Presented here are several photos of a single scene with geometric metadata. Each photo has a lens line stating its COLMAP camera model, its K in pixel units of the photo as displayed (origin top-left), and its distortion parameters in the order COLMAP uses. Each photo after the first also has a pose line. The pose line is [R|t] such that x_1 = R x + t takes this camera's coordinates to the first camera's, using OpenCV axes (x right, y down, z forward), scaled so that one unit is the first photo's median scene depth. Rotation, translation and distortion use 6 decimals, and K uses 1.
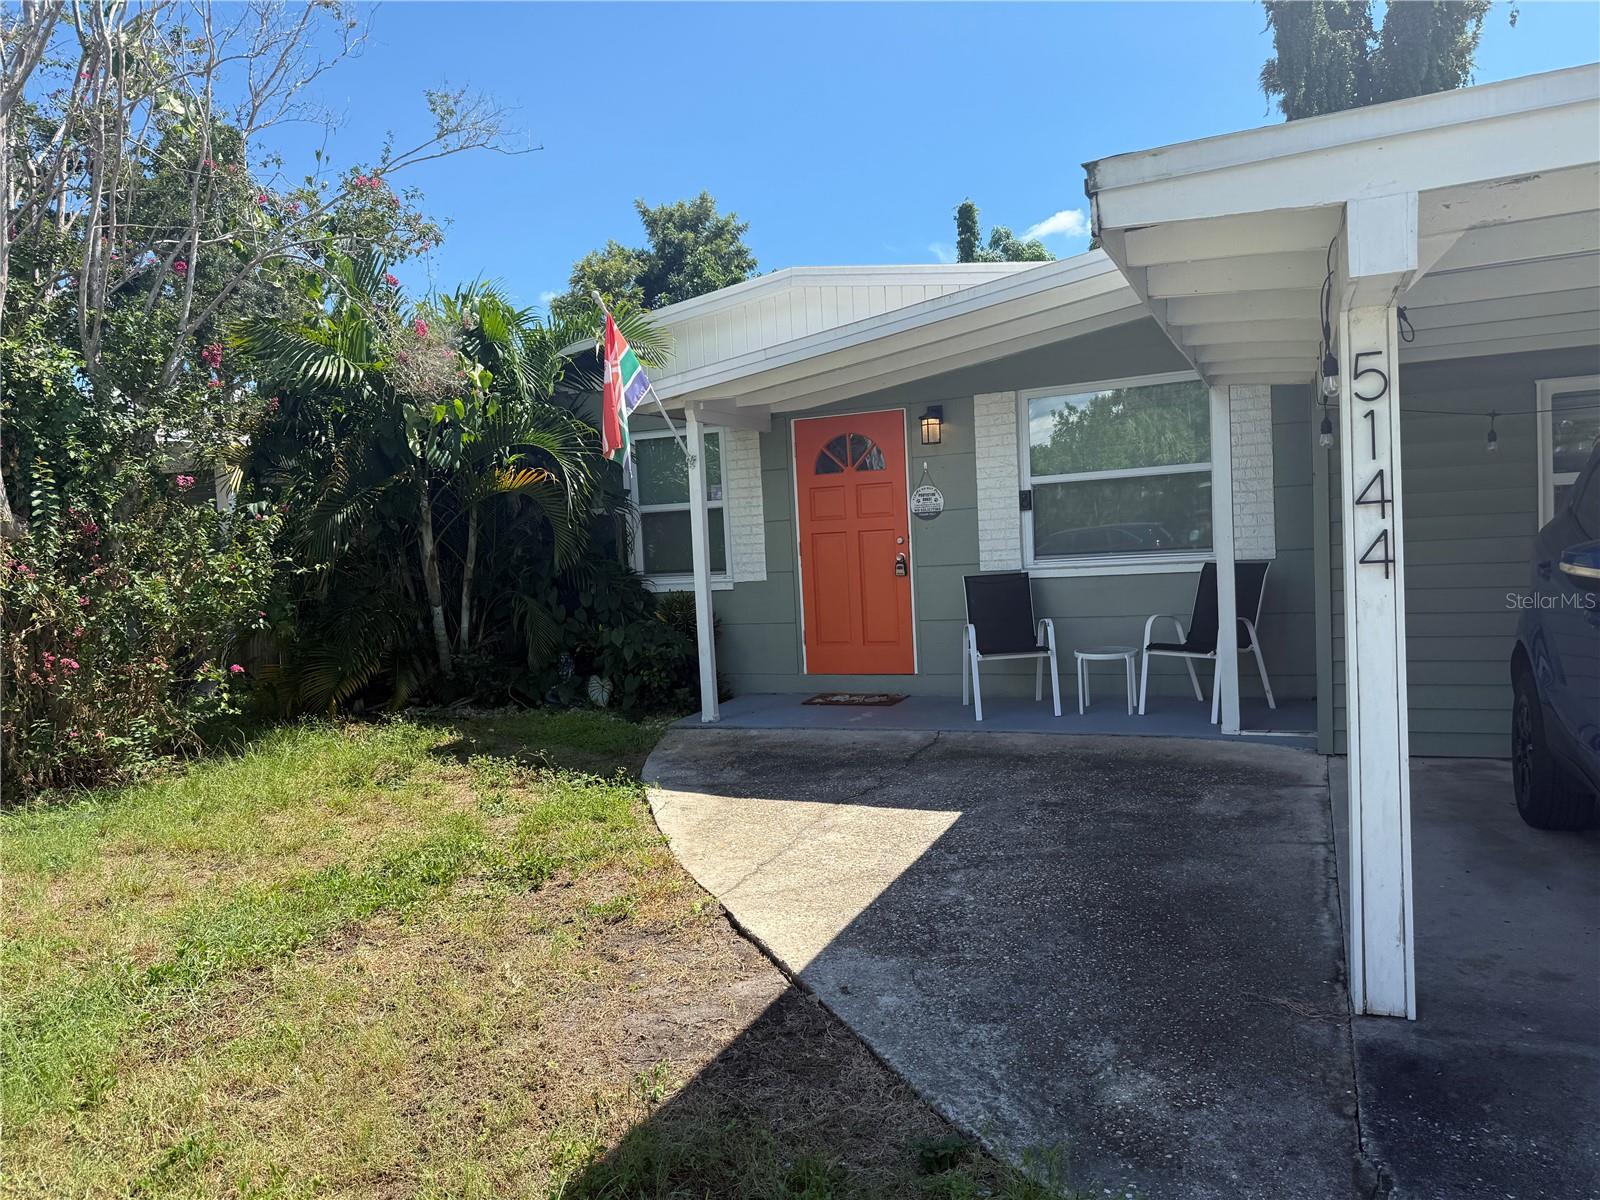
lens RADIAL K [[1078.1, 0, 800.0], [0, 1078.1, 600.0], [0, 0, 1]] dist [0.039812, -0.002474]
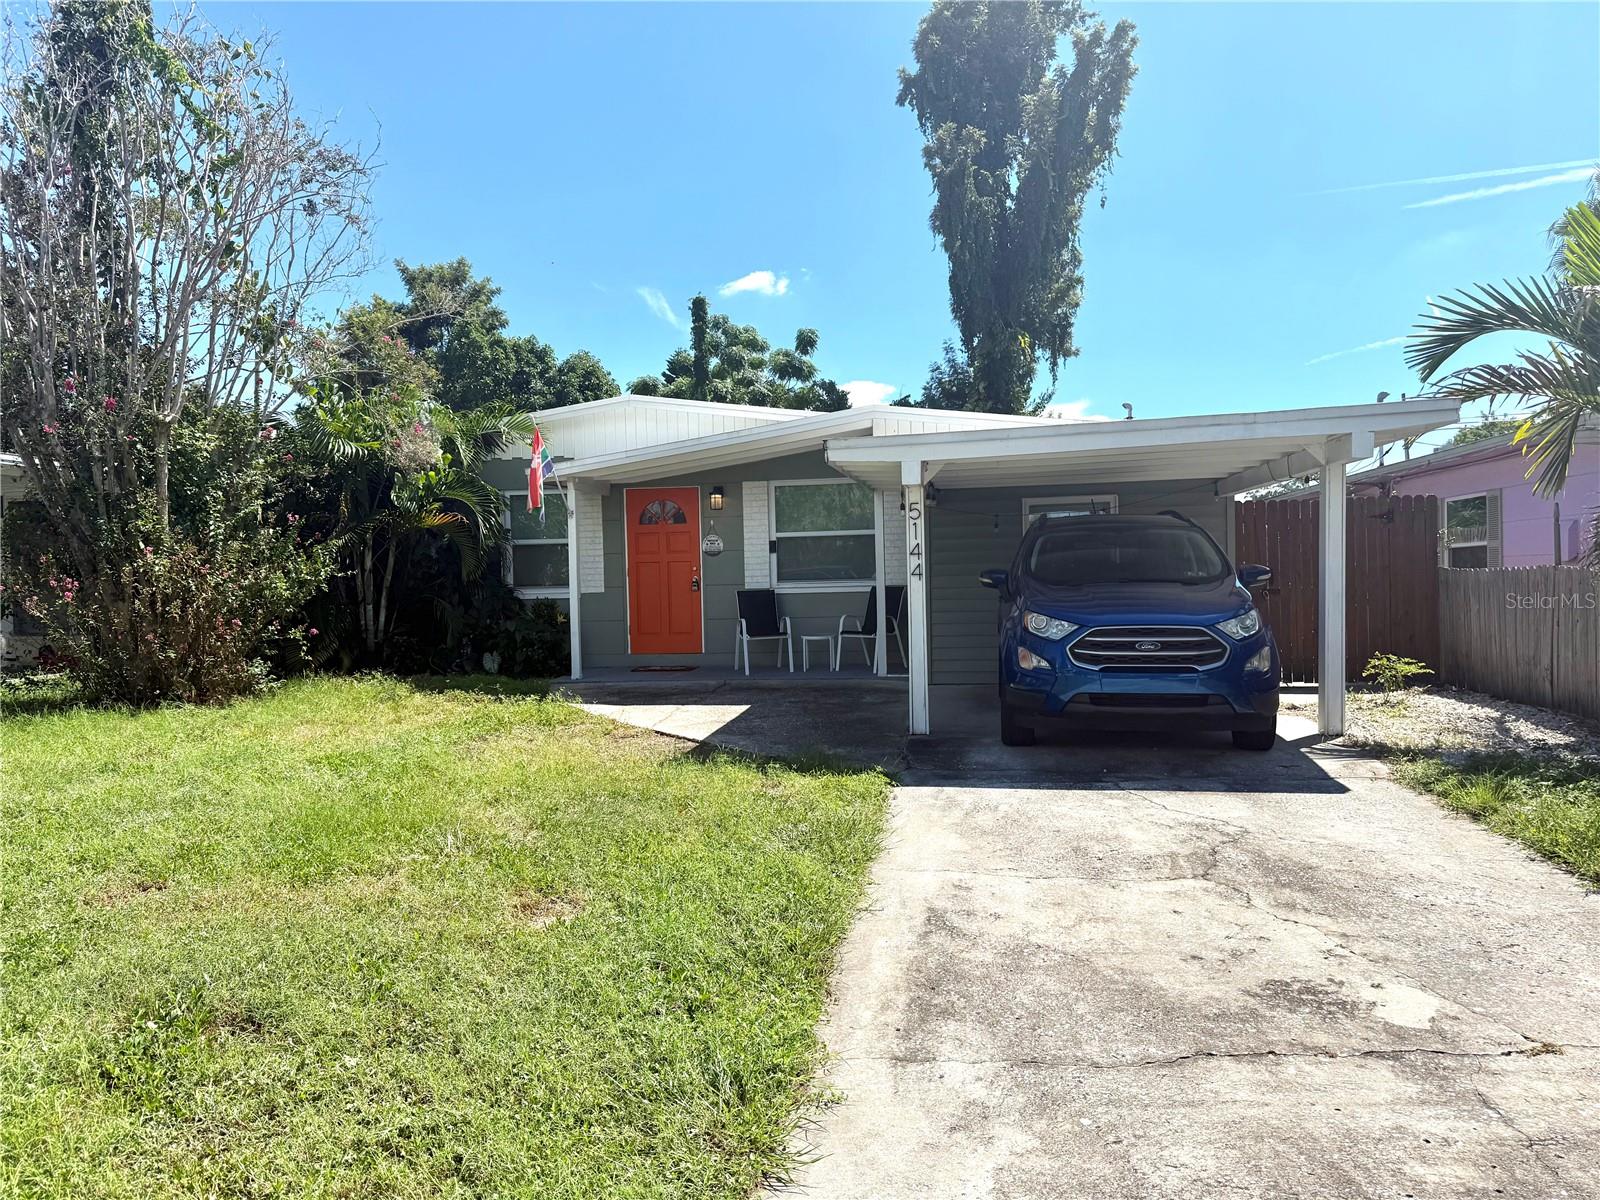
lens RADIAL K [[1116.4, 0, 800.0], [0, 1116.4, 600.0], [0, 0, 1]] dist [-0.173025, -0.000989]
pose [[0.962410, 0.028140, 0.270139, -0.198338], [-0.017408, 0.998964, -0.042042, 0.056737], [-0.271042, 0.035759, 0.961903, -0.614031]]
